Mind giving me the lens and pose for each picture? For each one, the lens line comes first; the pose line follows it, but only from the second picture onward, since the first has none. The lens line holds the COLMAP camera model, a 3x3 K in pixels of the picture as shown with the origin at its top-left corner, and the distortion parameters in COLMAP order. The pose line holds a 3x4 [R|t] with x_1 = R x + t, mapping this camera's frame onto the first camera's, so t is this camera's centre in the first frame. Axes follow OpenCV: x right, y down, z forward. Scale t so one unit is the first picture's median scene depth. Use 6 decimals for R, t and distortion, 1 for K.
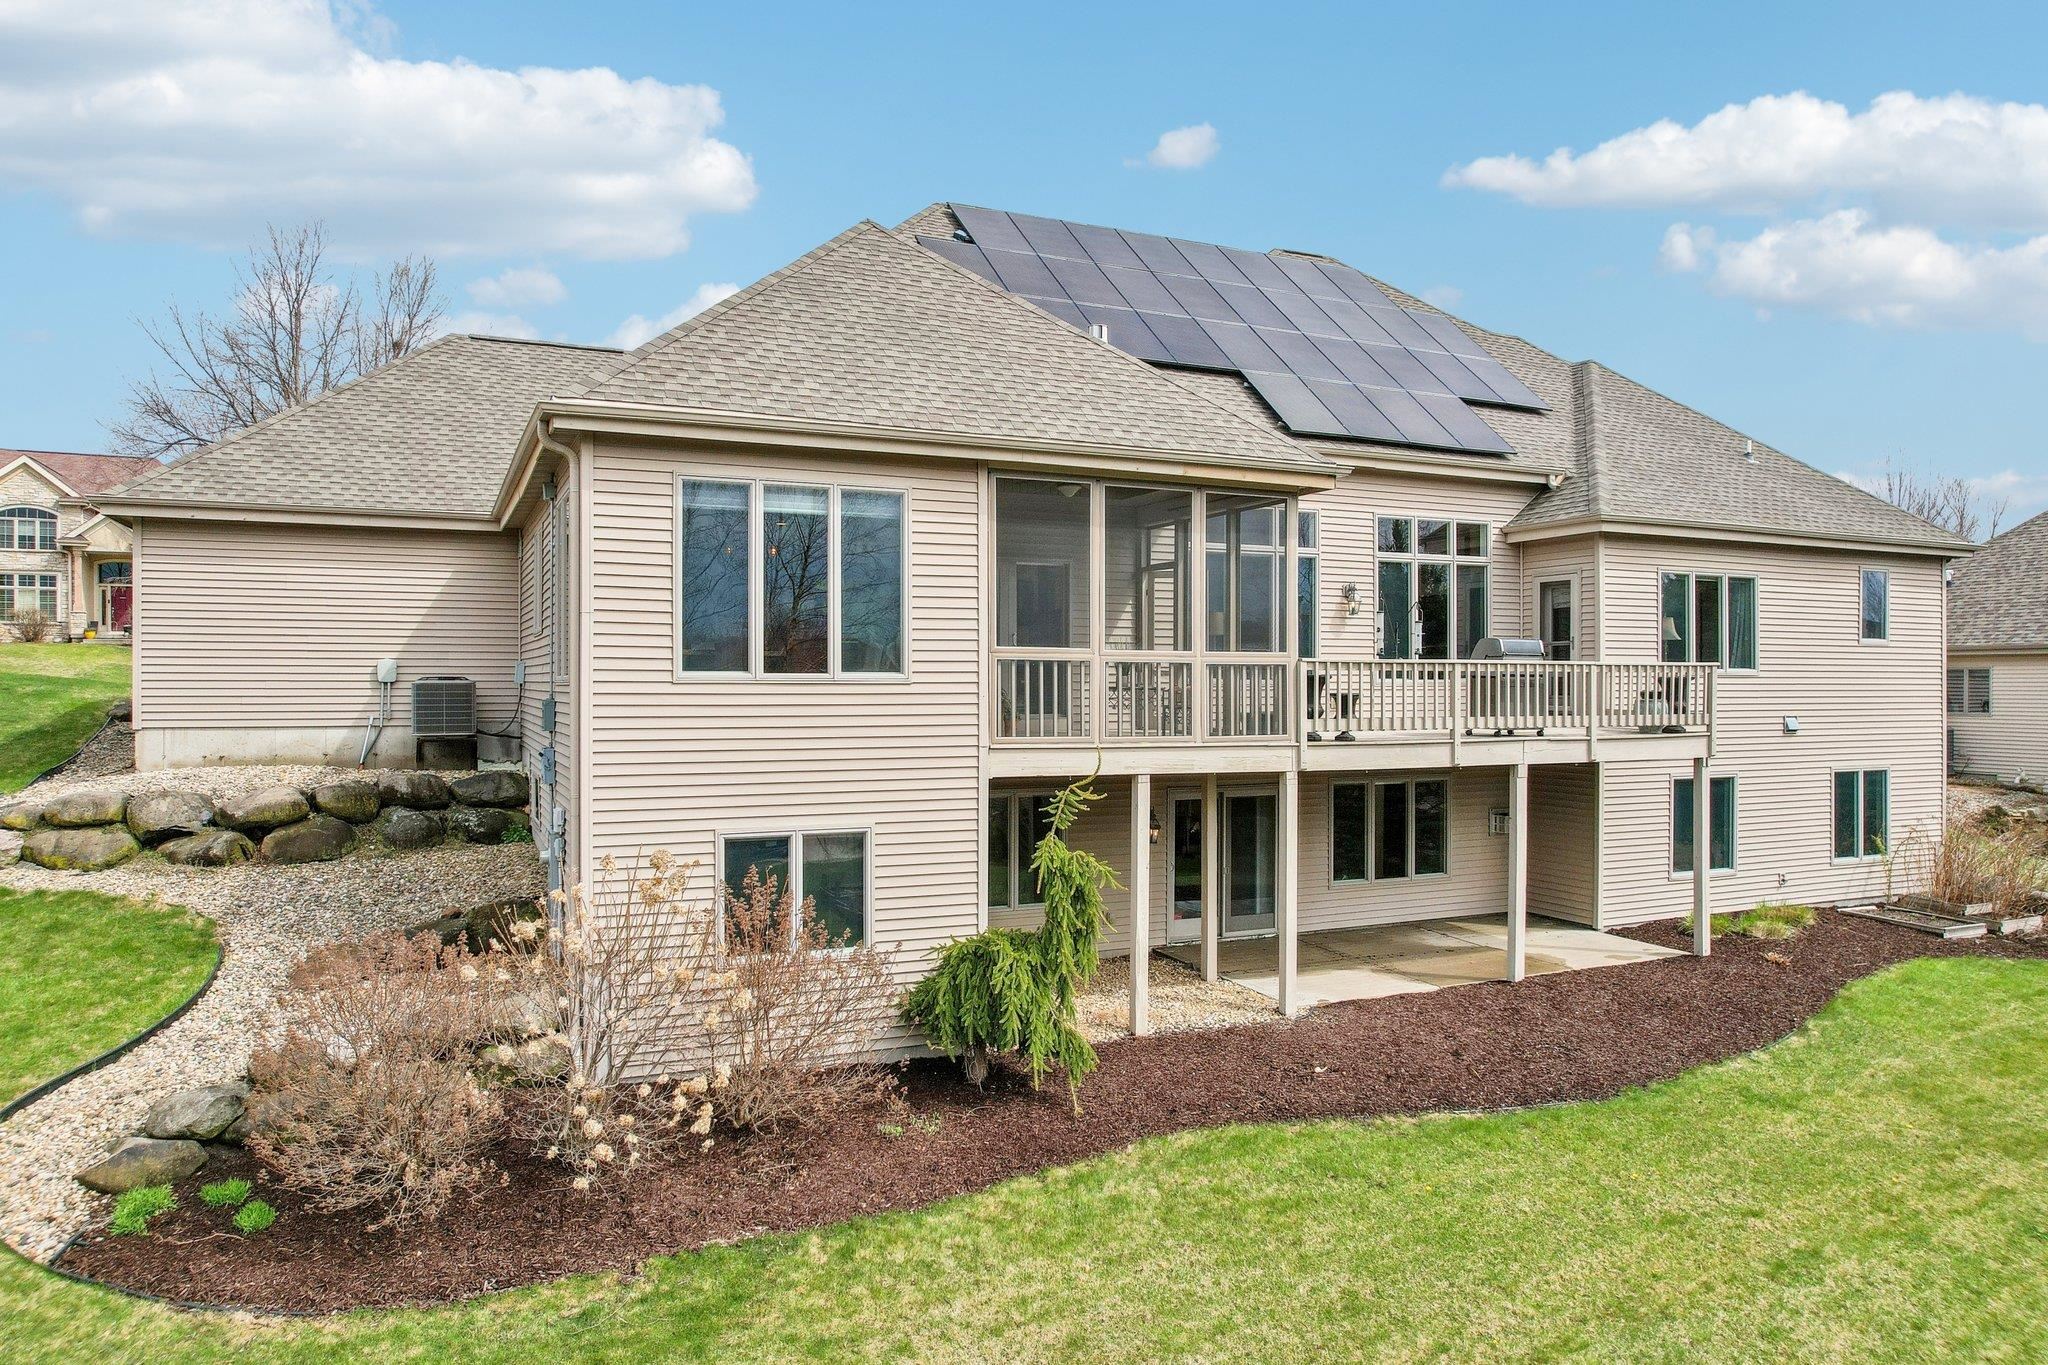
lens RADIAL K [[1367.5, 0, 1032.2], [0, 1367.5, 679.8], [0, 0, 1]] dist [-0.084799, 0.079305]
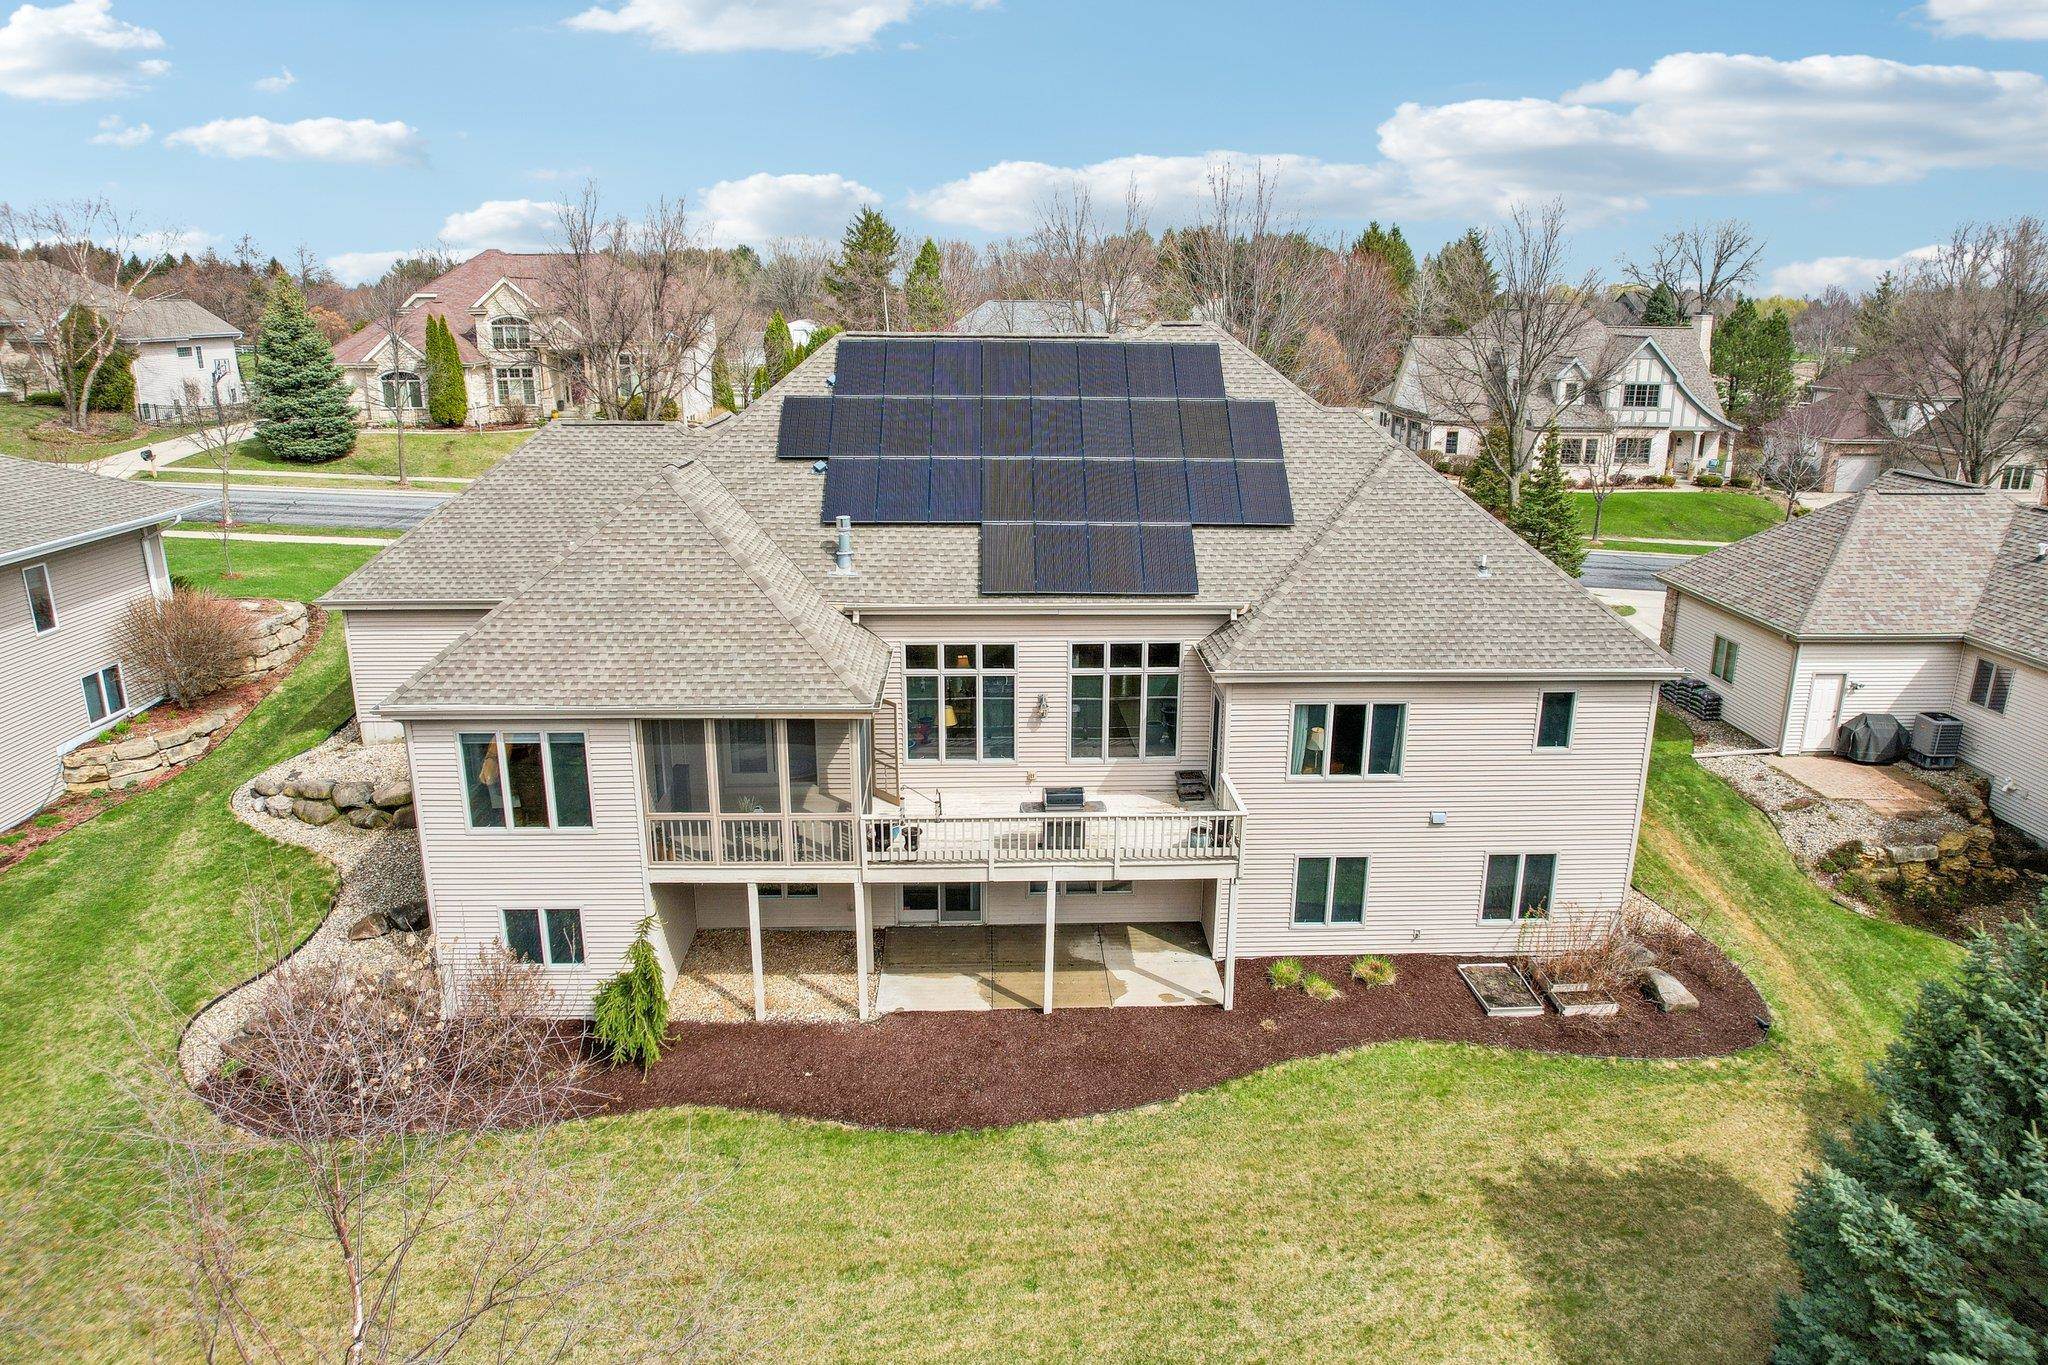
lens RADIAL K [[1358.6, 0, 1028.5], [0, 1358.6, 672.5], [0, 0, 1]] dist [-0.087836, 0.081665]
pose [[0.924798, 0.107043, -0.365090, 0.922053], [-0.002195, 0.961089, 0.276229, -0.602469], [0.380452, -0.254654, 0.889048, -0.260764]]
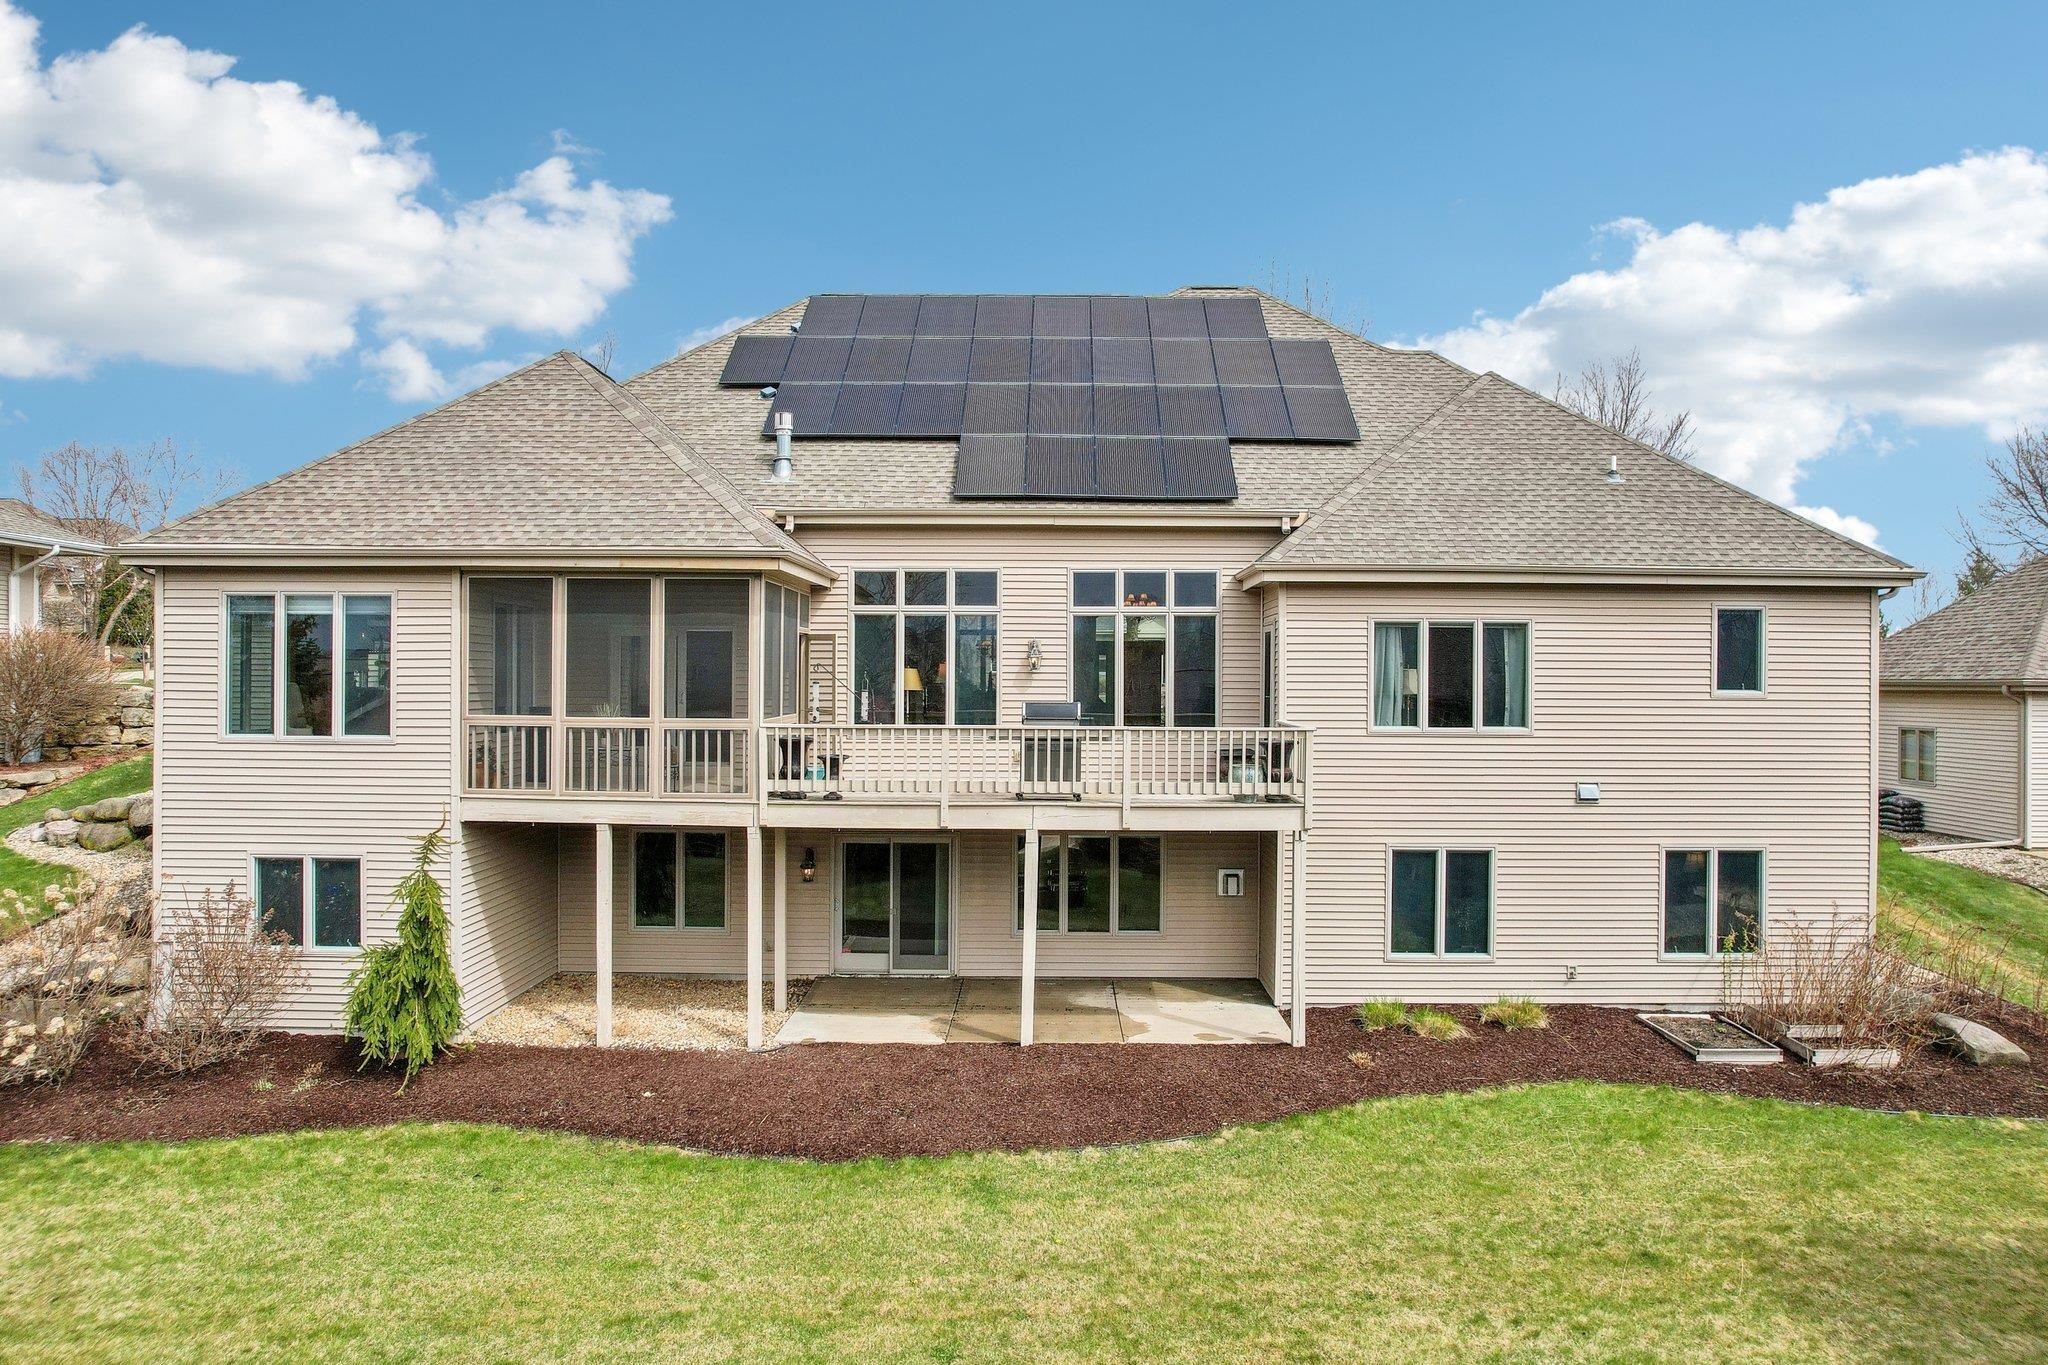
lens RADIAL K [[1358.6, 0, 1028.5], [0, 1358.6, 672.5], [0, 0, 1]] dist [-0.087836, 0.081665]
pose [[0.904506, 0.001292, -0.426459, 0.858026], [-0.004049, 0.999976, -0.005558, -0.052300], [0.426441, 0.006754, 0.904490, 0.105742]]
